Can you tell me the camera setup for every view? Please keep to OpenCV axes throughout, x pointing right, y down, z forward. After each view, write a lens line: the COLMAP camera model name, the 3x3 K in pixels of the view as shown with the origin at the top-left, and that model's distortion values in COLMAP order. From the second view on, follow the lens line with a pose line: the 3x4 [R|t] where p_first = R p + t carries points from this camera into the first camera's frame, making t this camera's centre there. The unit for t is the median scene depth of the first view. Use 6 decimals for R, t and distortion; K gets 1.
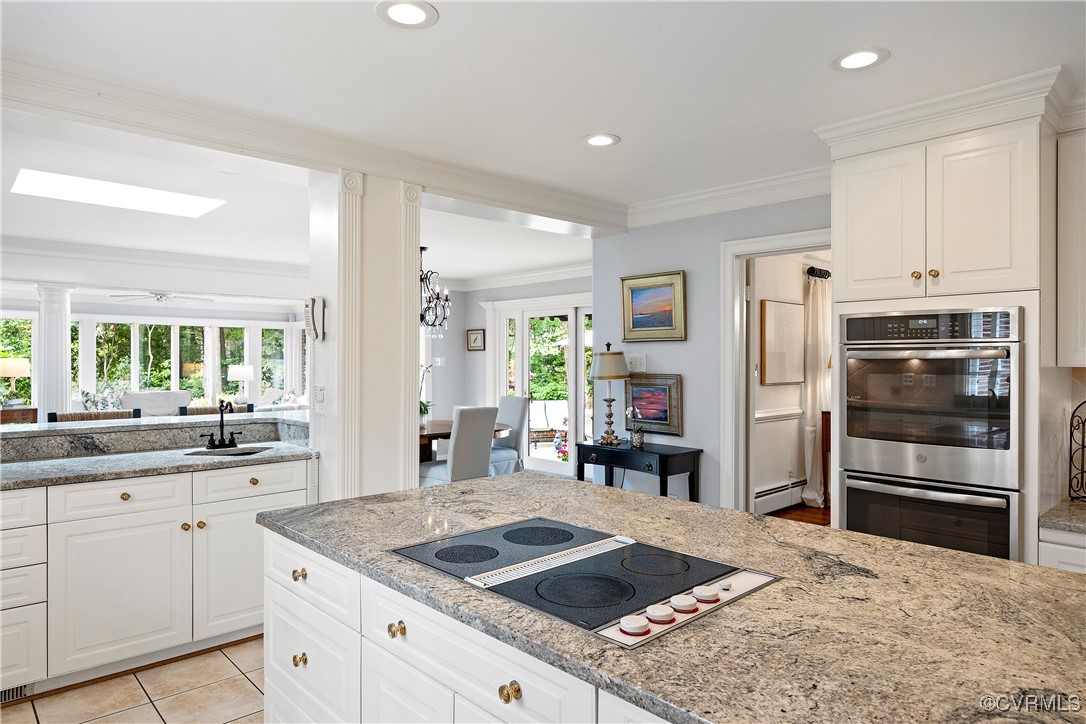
lens RADIAL K [[681.7, 0, 543.0], [0, 681.7, 362.0], [0, 0, 1]] dist [-0.001995, 0.000675]
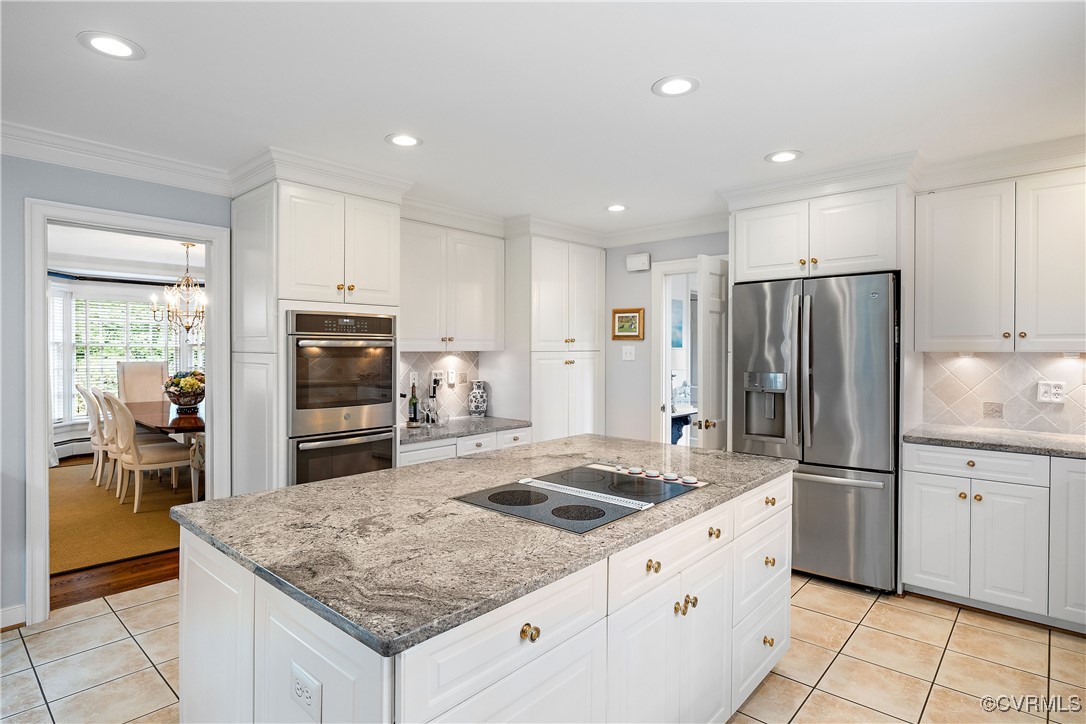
lens RADIAL K [[563.8, 0, 543.0], [0, 563.8, 362.0], [0, 0, 1]] dist [0.000002, -0.000078]
pose [[-0.090390, -0.027467, 0.995528, -0.753171], [-0.001612, 0.999622, 0.027434, -0.006652], [-0.995905, 0.000875, -0.090400, 0.800952]]
